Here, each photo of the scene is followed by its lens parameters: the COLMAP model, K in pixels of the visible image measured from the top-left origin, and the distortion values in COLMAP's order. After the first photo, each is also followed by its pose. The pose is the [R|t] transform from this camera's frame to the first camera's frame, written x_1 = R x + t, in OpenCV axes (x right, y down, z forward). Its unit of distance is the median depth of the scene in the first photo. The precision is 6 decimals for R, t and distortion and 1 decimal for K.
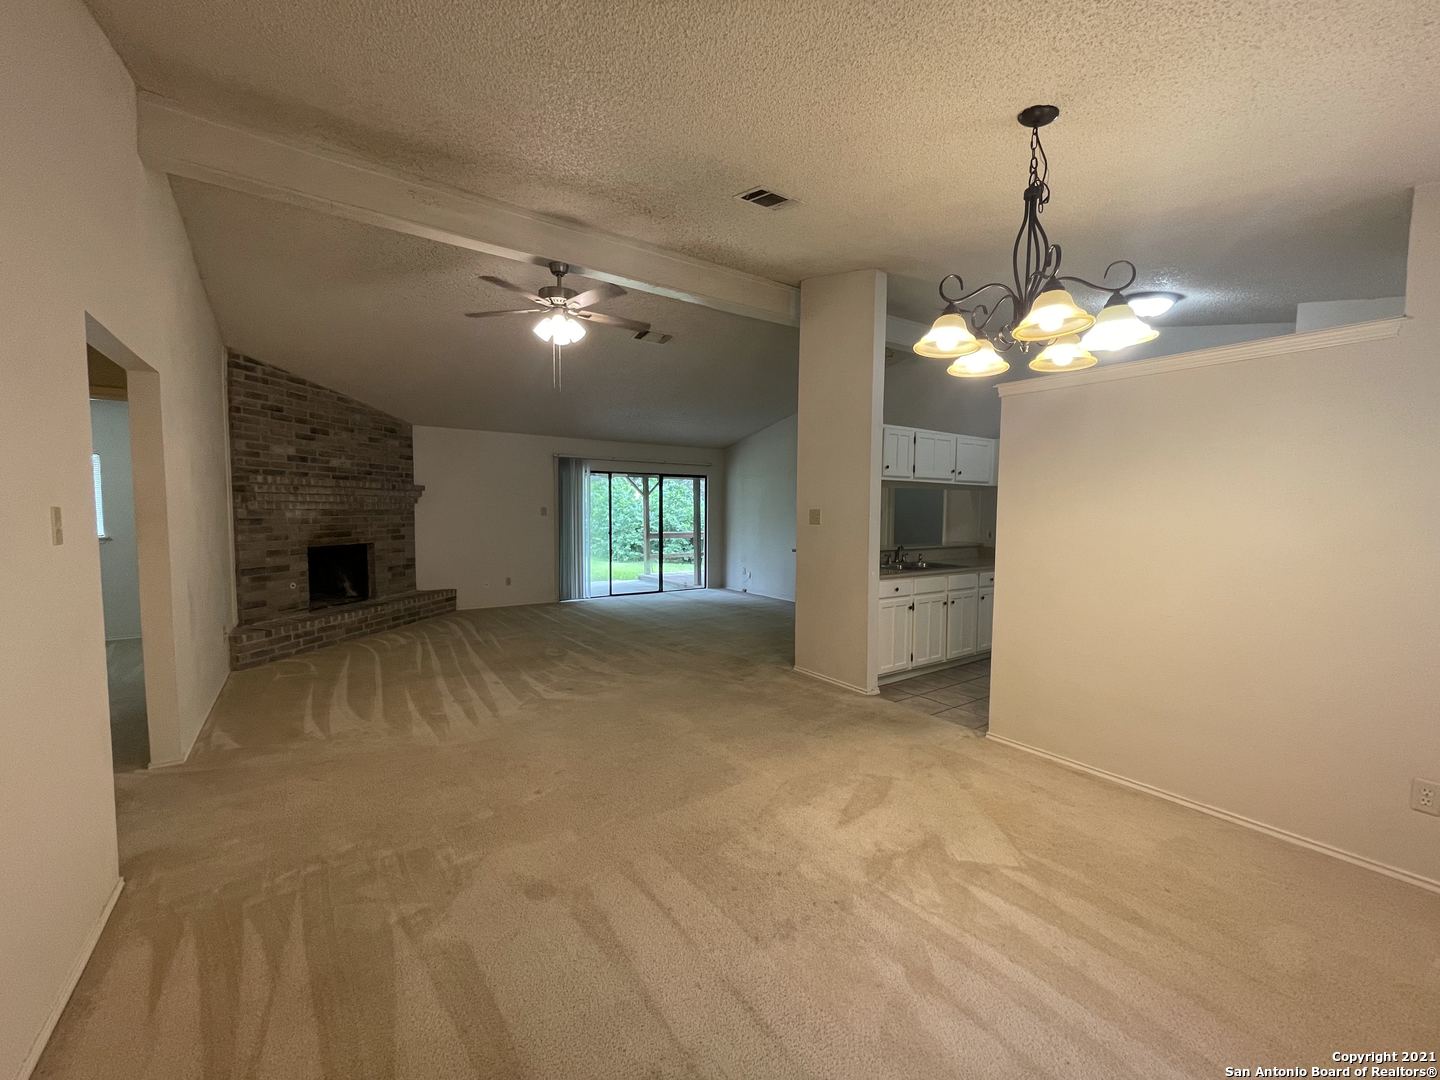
lens RADIAL K [[588.0, 0, 711.5], [0, 588.0, 546.0], [0, 0, 1]] dist [0.000832, -0.000056]
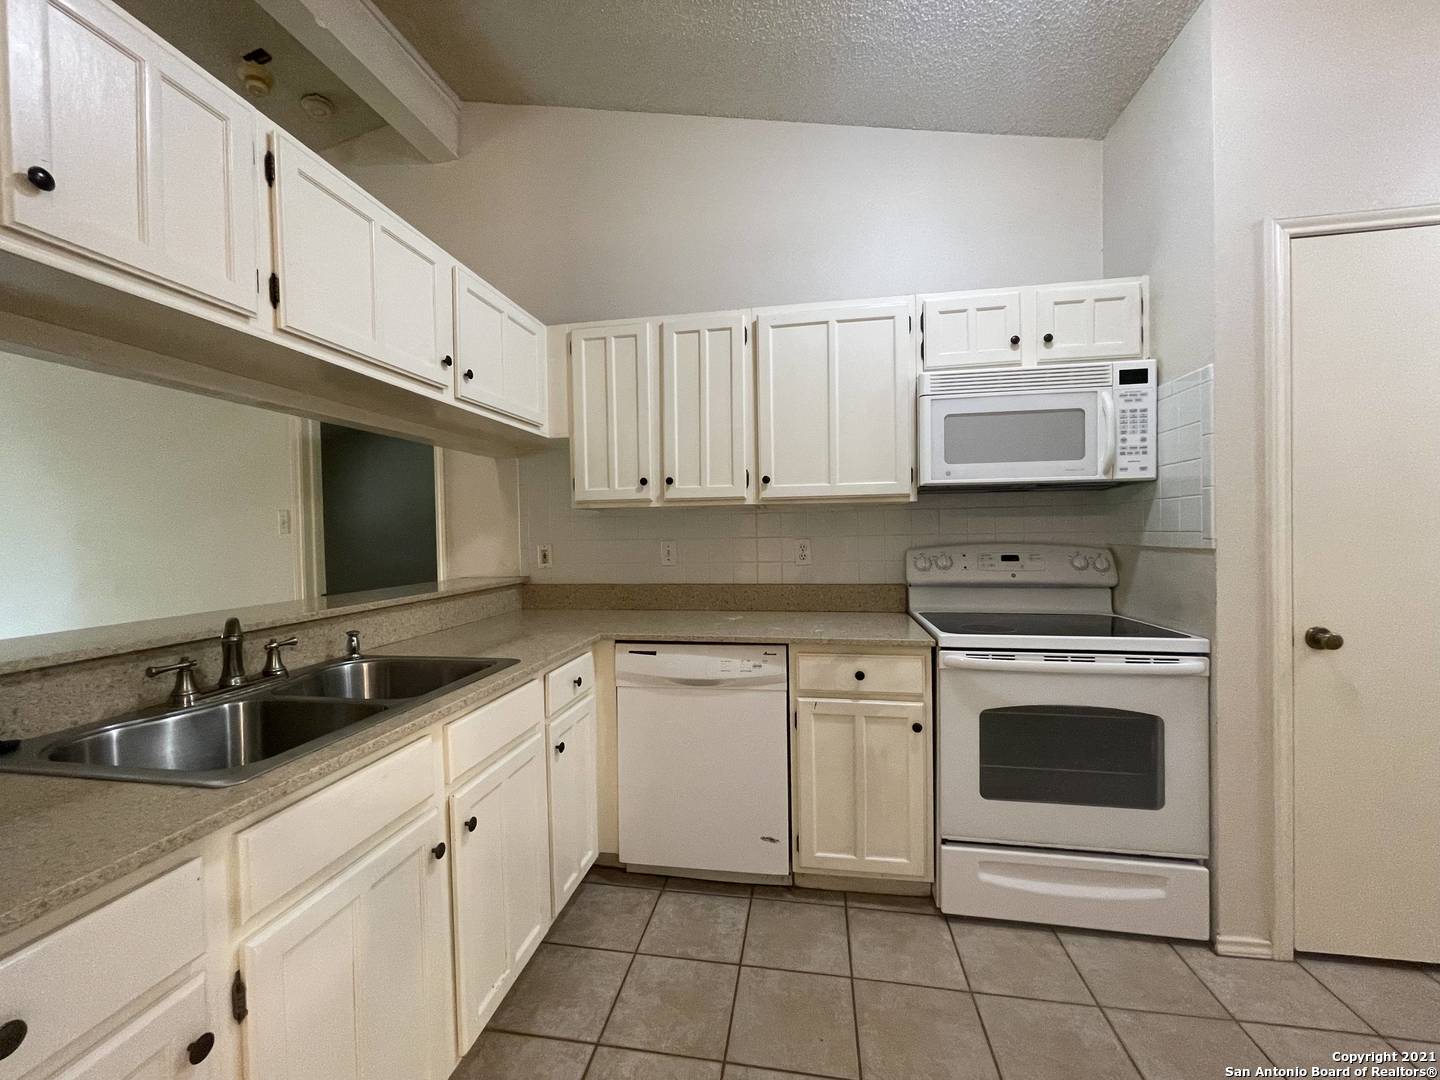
lens RADIAL K [[588.0, 0, 705.3], [0, 588.0, 546.5], [0, 0, 1]] dist [0.000832, -0.000056]
pose [[0.711628, -0.031070, 0.701869, 0.283223], [0.066270, 0.997536, -0.023034, -0.011473], [-0.699424, 0.062904, 0.711934, 0.680941]]
